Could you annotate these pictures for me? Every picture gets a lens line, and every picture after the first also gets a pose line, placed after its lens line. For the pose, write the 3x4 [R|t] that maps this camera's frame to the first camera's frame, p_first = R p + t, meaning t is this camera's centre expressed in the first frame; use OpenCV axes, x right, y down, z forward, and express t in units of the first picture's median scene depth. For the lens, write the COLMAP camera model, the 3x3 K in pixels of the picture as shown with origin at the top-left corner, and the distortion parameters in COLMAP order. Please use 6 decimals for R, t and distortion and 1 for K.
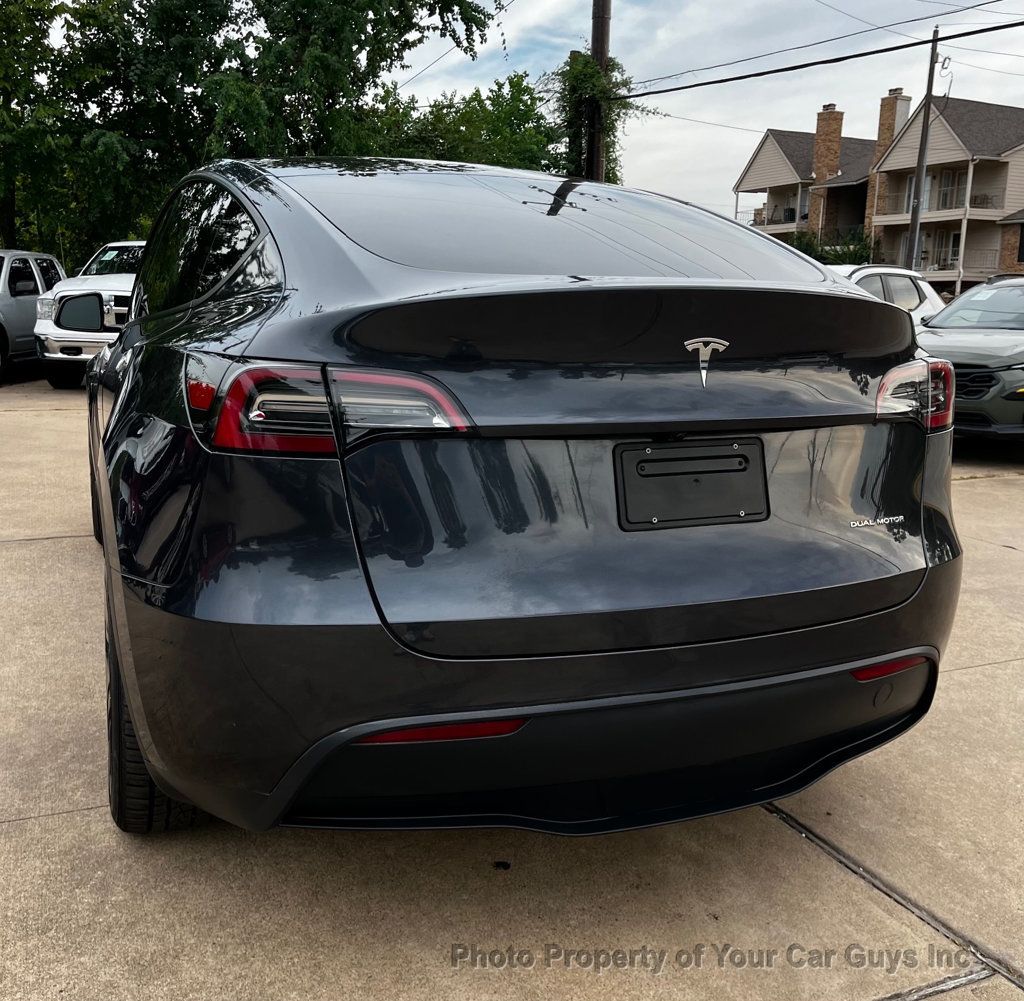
lens RADIAL K [[1022.4, 0, 515.8], [0, 1022.4, 485.4], [0, 0, 1]] dist [0.022695, 0.000000]
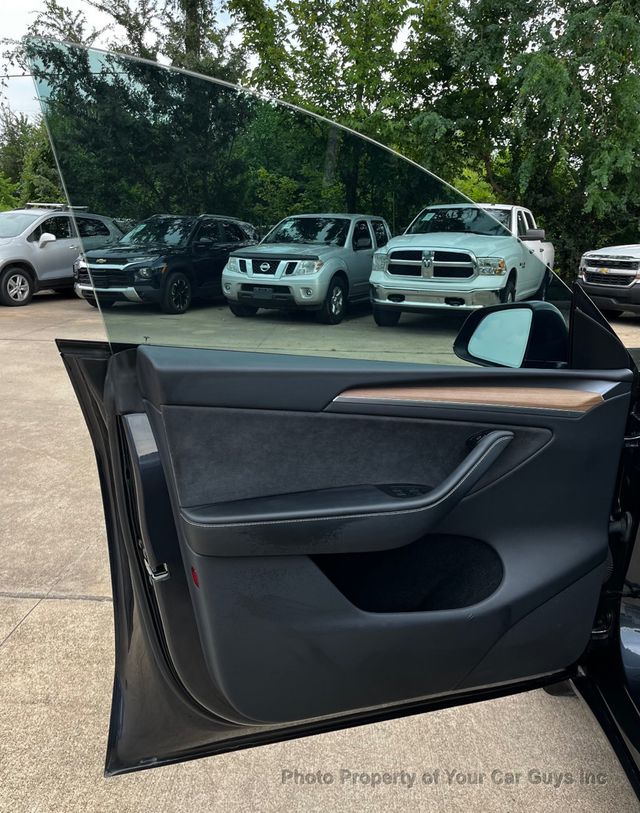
lens RADIAL K [[690.0, 0, 319.0], [0, 690.0, 397.4], [0, 0, 1]] dist [0.037276, 0.029051]
pose [[0.893601, 0.100083, -0.437562, -0.137477], [-0.082687, 0.994846, 0.058685, -0.050638], [0.441180, -0.016260, 0.897271, 0.213323]]
